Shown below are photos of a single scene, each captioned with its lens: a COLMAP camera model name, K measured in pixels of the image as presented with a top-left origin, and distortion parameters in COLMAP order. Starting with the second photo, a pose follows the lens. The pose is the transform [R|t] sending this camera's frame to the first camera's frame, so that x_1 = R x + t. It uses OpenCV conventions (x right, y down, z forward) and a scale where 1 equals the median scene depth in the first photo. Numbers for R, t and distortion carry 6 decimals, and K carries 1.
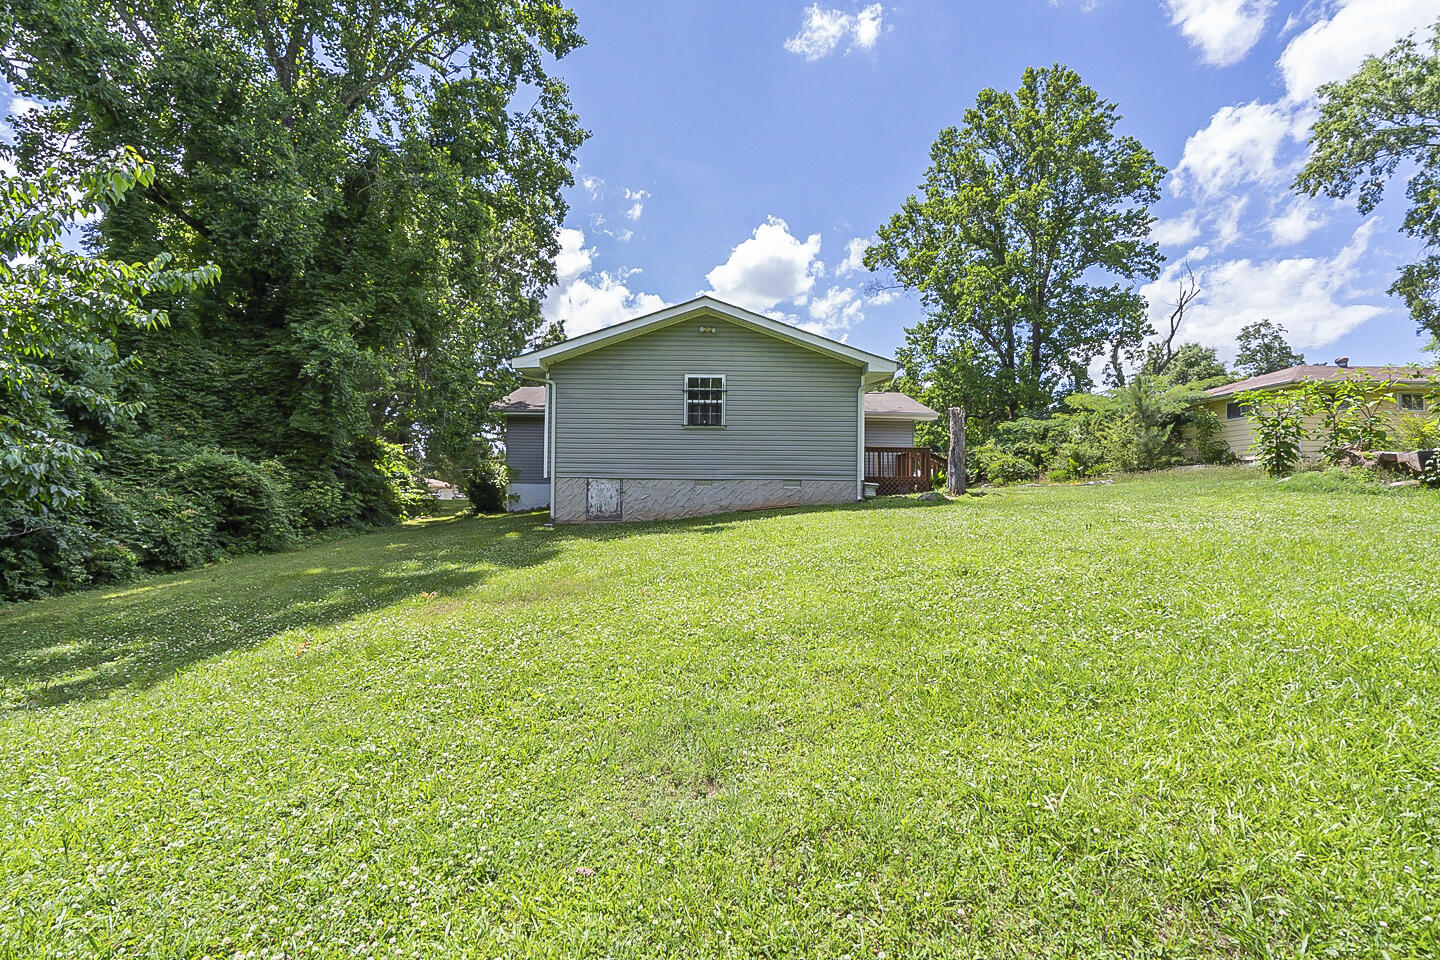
lens RADIAL K [[659.0, 0, 715.9], [0, 659.0, 469.0], [0, 0, 1]] dist [0.003826, 0.000490]
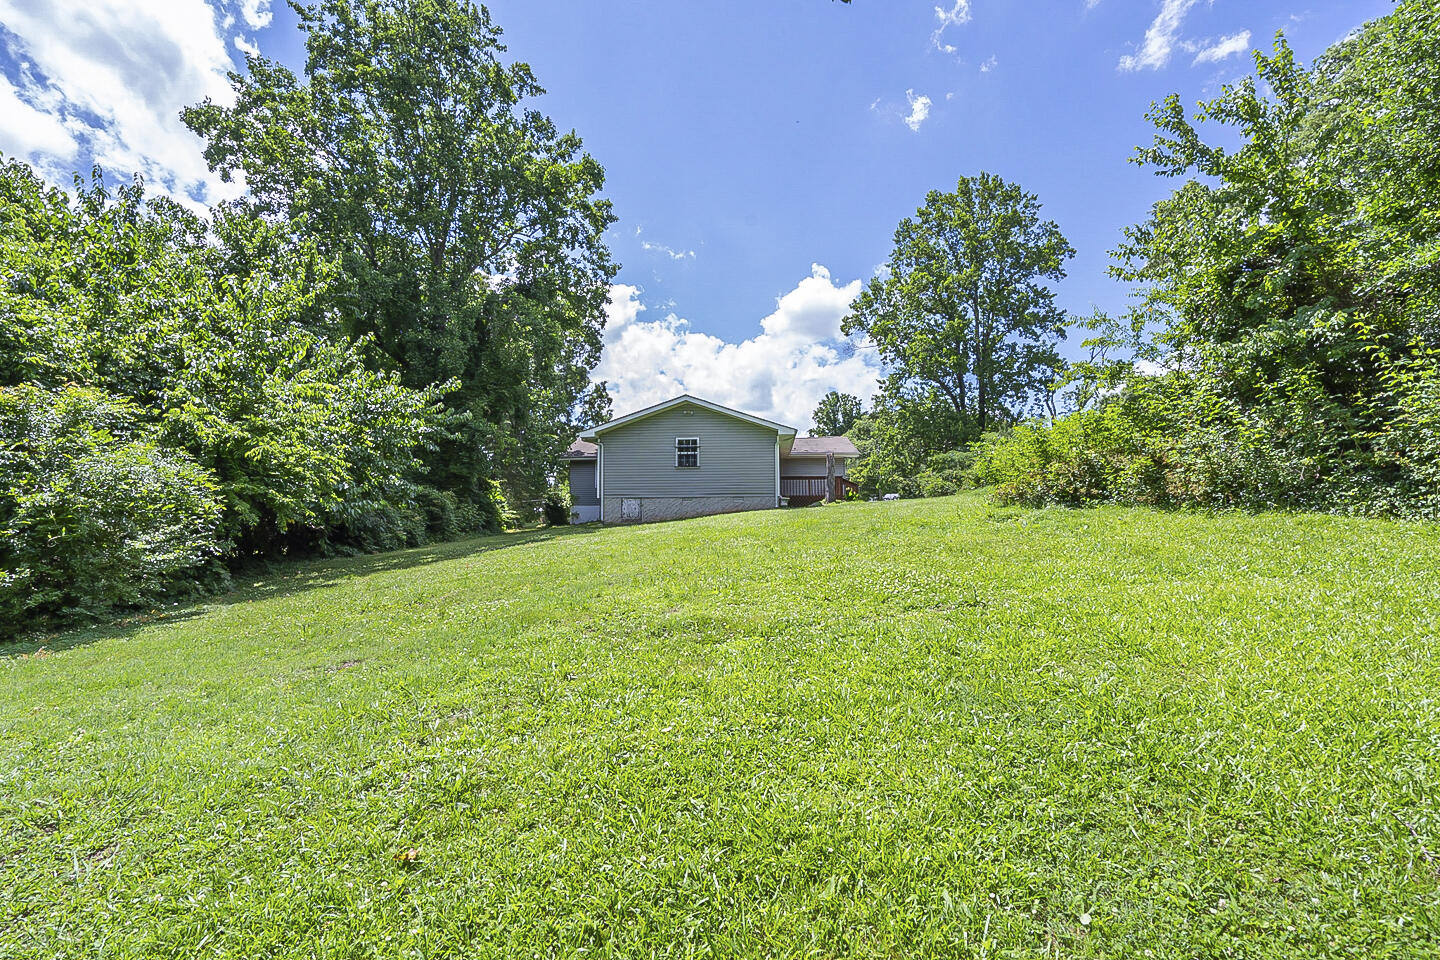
lens RADIAL K [[659.0, 0, 723.1], [0, 659.0, 487.5], [0, 0, 1]] dist [0.003826, 0.000490]
pose [[0.998442, -0.020044, -0.052078, 0.110050], [0.019143, 0.999659, -0.017744, 0.014578], [0.052416, 0.016719, 0.998485, -0.488841]]
